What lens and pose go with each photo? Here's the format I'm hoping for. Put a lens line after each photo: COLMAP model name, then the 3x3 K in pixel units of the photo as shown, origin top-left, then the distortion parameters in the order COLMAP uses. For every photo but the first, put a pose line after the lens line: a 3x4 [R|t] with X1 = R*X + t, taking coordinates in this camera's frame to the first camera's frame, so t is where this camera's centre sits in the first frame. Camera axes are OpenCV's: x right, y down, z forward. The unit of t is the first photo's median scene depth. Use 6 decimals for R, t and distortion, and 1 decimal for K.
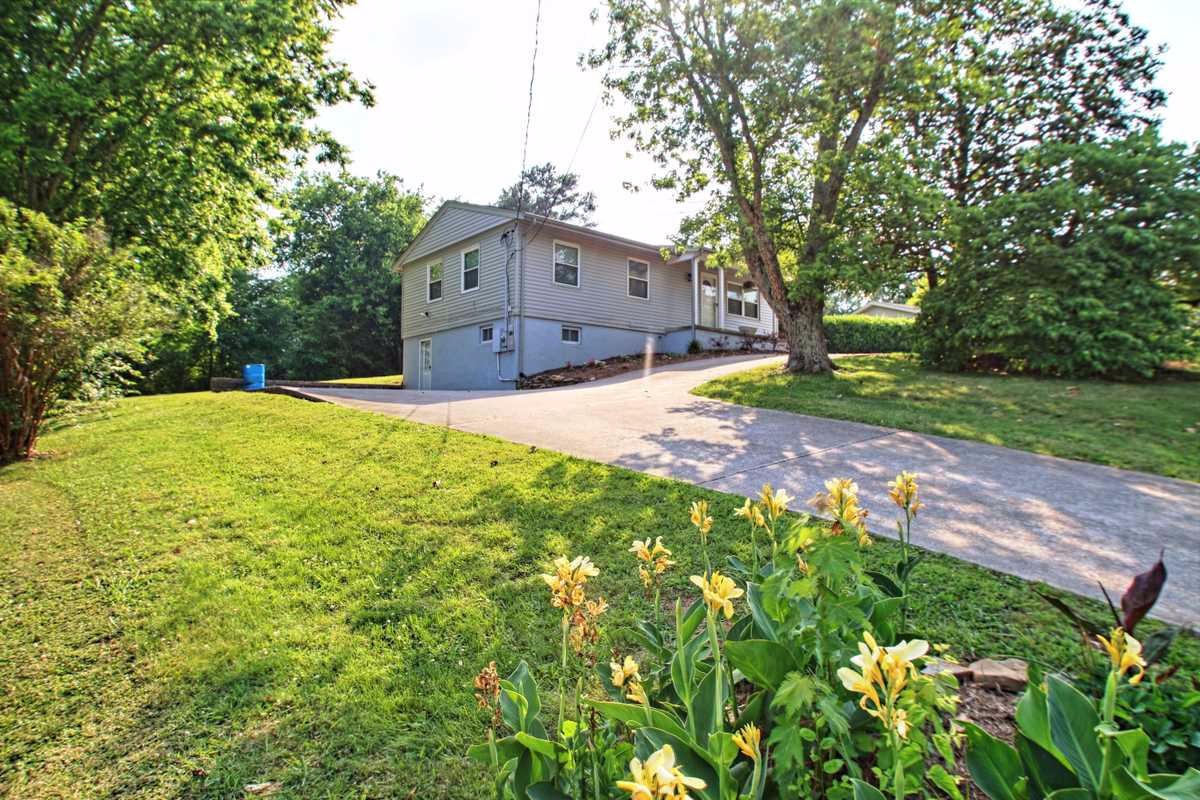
lens RADIAL K [[645.2, 0, 605.2], [0, 645.2, 403.1], [0, 0, 1]] dist [-0.003722, -0.000195]
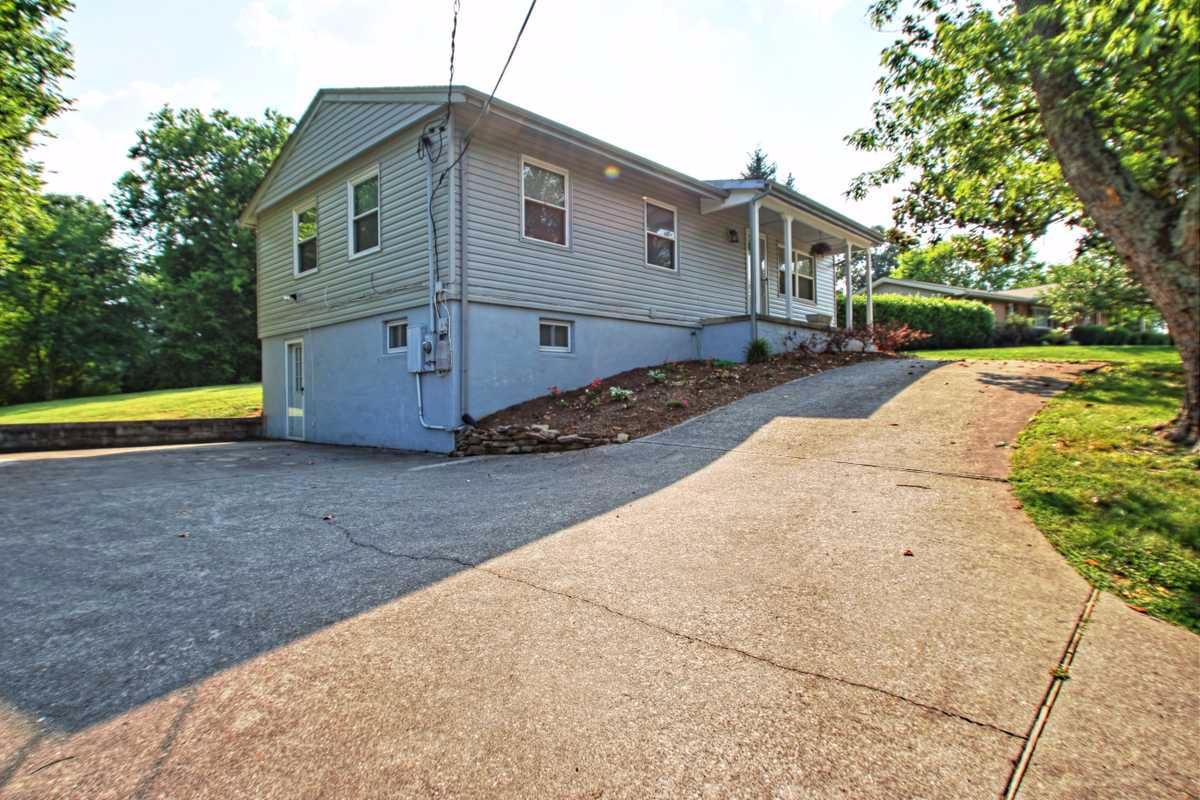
lens RADIAL K [[634.7, 0, 593.6], [0, 634.7, 397.5], [0, 0, 1]] dist [0.003396, 0.000318]
pose [[0.996585, -0.017090, 0.080780, -0.059989], [0.015077, 0.999562, 0.025470, -0.061157], [-0.081180, -0.024166, 0.996406, 0.426613]]
